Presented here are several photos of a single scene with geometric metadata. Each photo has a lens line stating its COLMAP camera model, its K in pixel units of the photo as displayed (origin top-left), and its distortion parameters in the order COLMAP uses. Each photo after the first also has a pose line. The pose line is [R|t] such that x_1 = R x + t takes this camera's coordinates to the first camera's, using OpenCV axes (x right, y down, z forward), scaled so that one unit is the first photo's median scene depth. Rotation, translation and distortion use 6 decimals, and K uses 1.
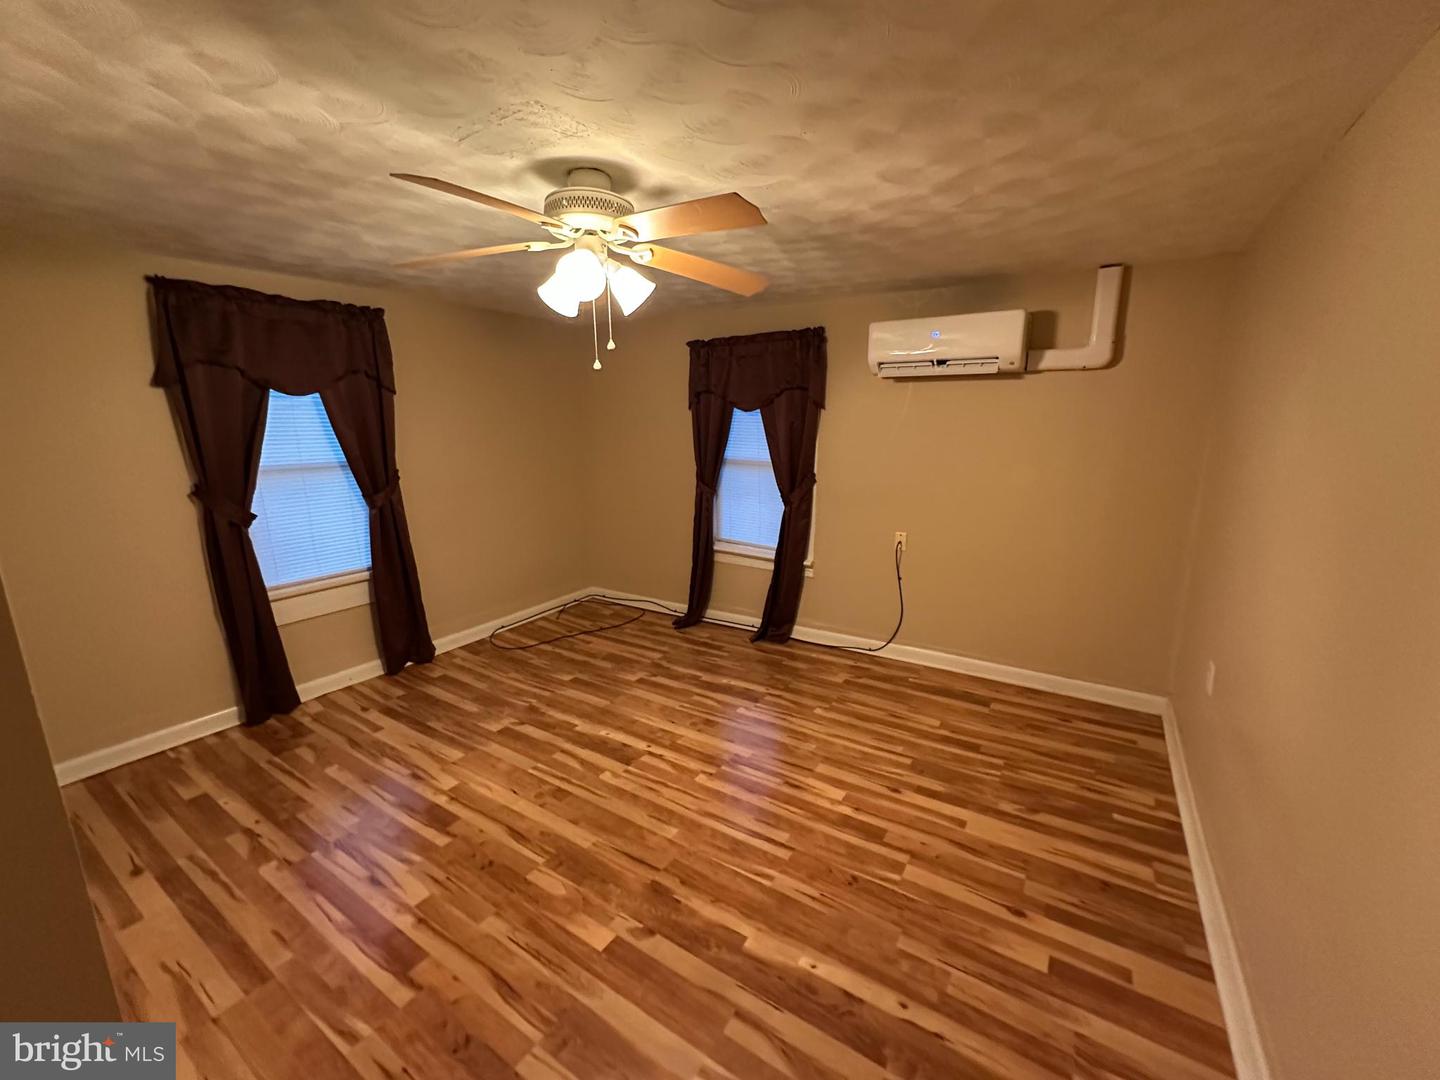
lens RADIAL K [[574.9, 0, 720.0], [0, 574.9, 540.0], [0, 0, 1]] dist [-0.004006, 0.000910]
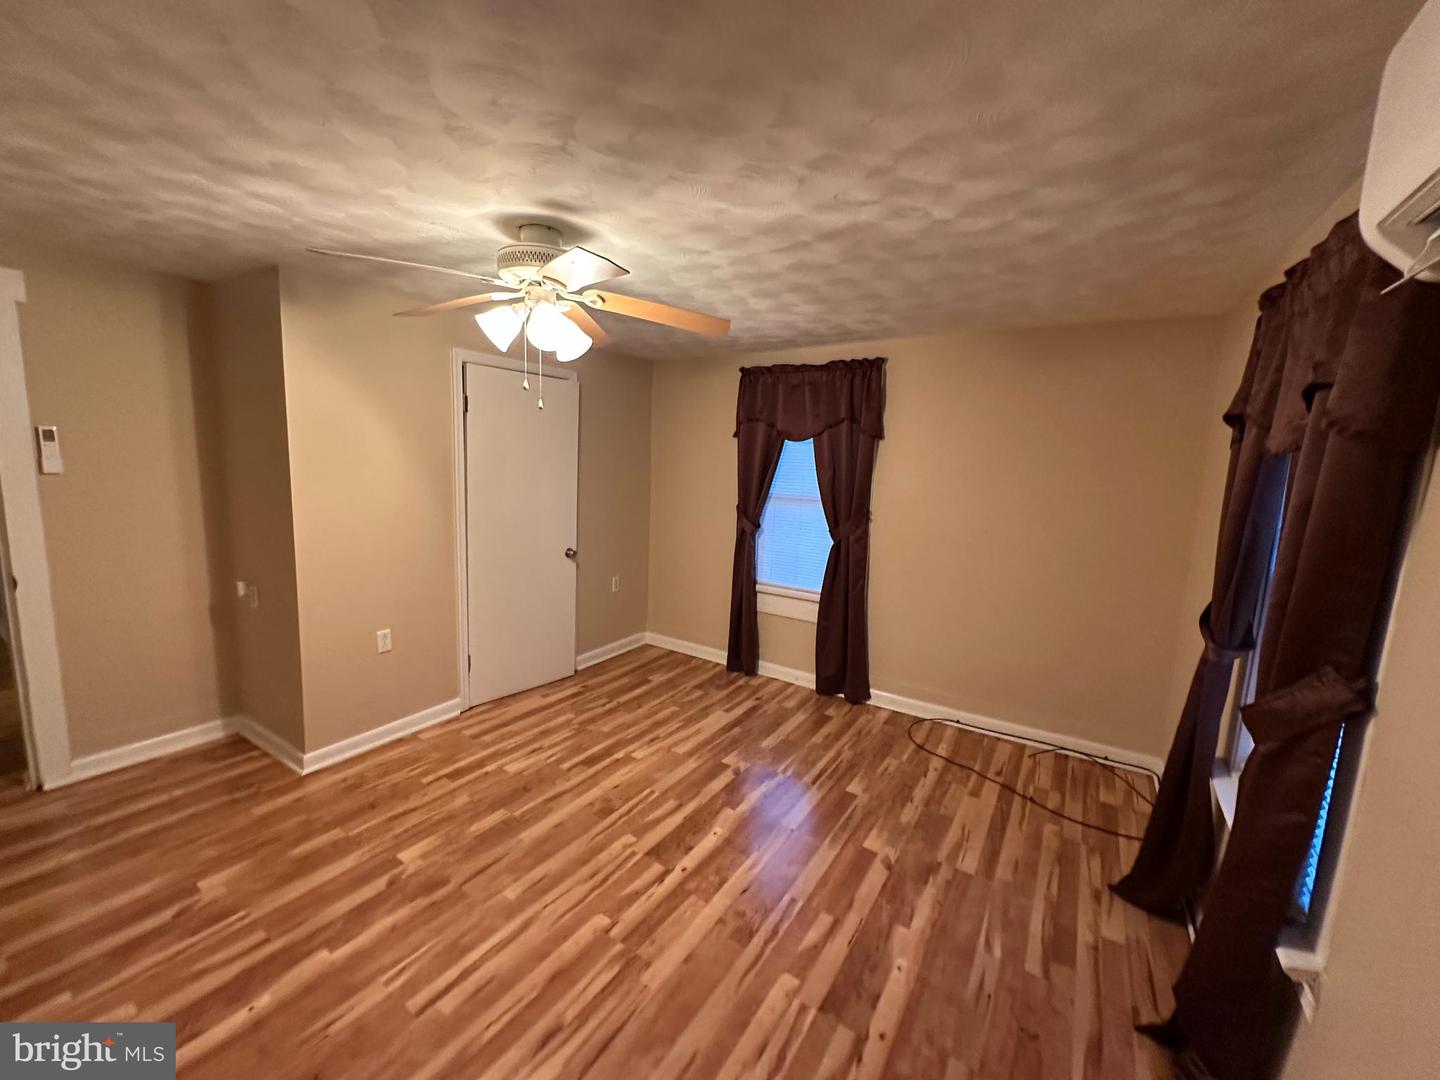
lens RADIAL K [[574.9, 0, 720.0], [0, 574.9, 540.0], [0, 0, 1]] dist [-0.004006, 0.000910]
pose [[-0.005529, 0.145841, -0.989293, 0.624412], [-0.236281, 0.961104, 0.143006, -0.211677], [0.971669, 0.234541, 0.029145, 0.973191]]
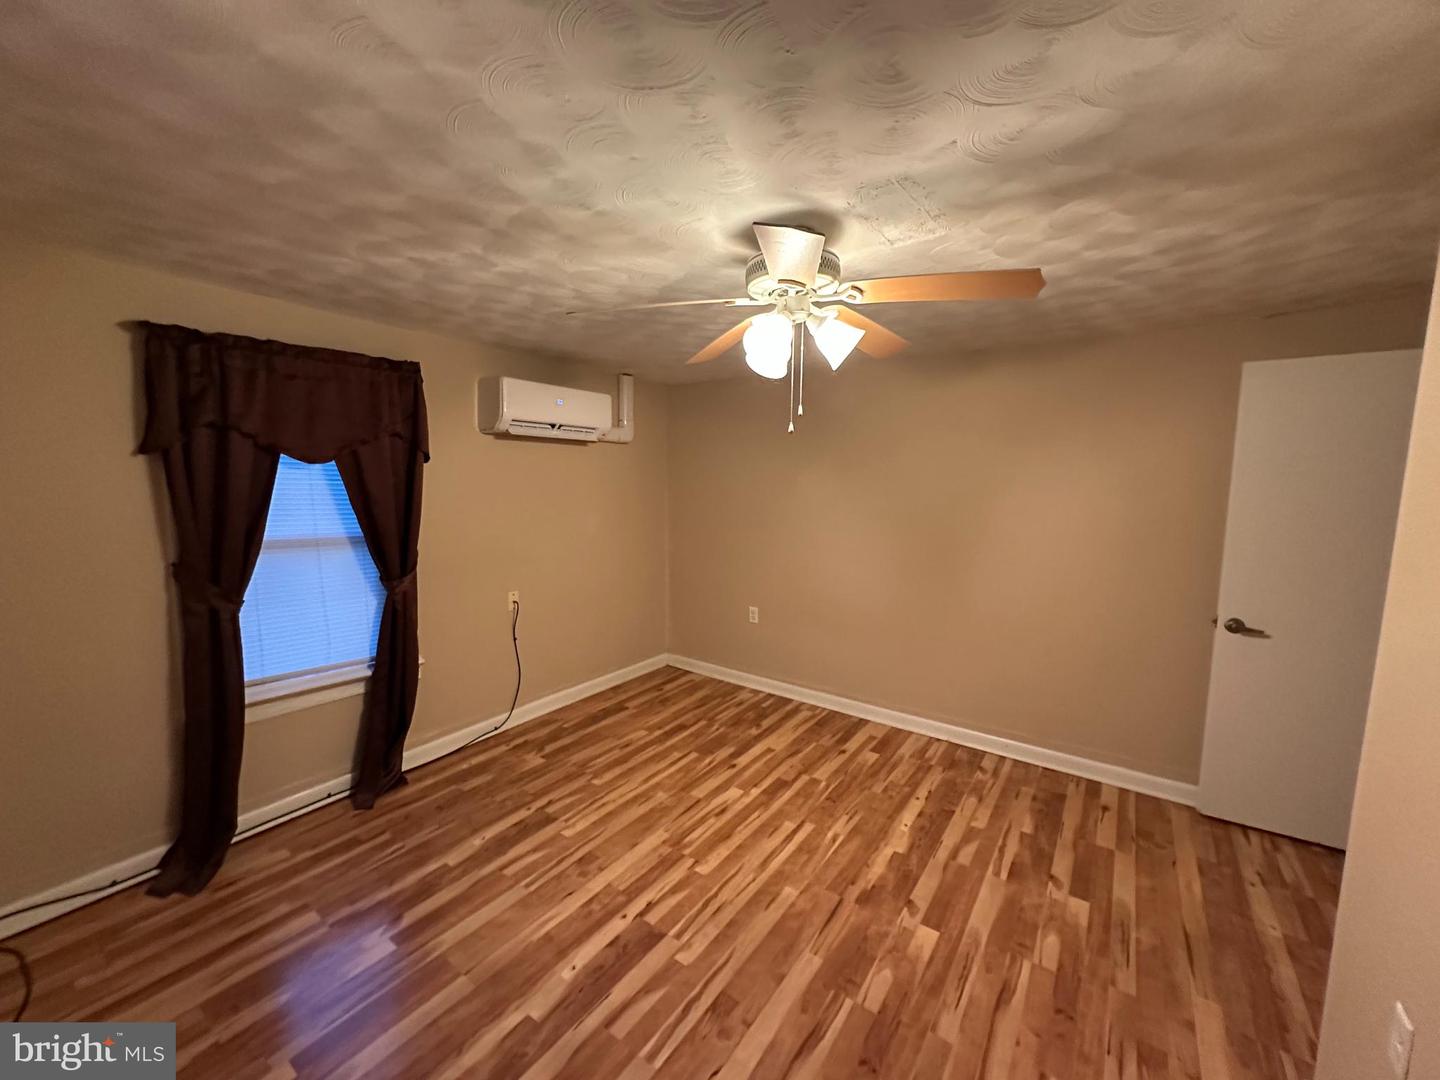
lens RADIAL K [[574.9, 0, 720.0], [0, 574.9, 540.0], [0, 0, 1]] dist [-0.004006, 0.000910]
pose [[0.050160, -0.107388, 0.992951, -0.845233], [0.188932, 0.977272, 0.096148, -0.171358], [-0.980708, 0.182778, 0.069309, 0.782737]]
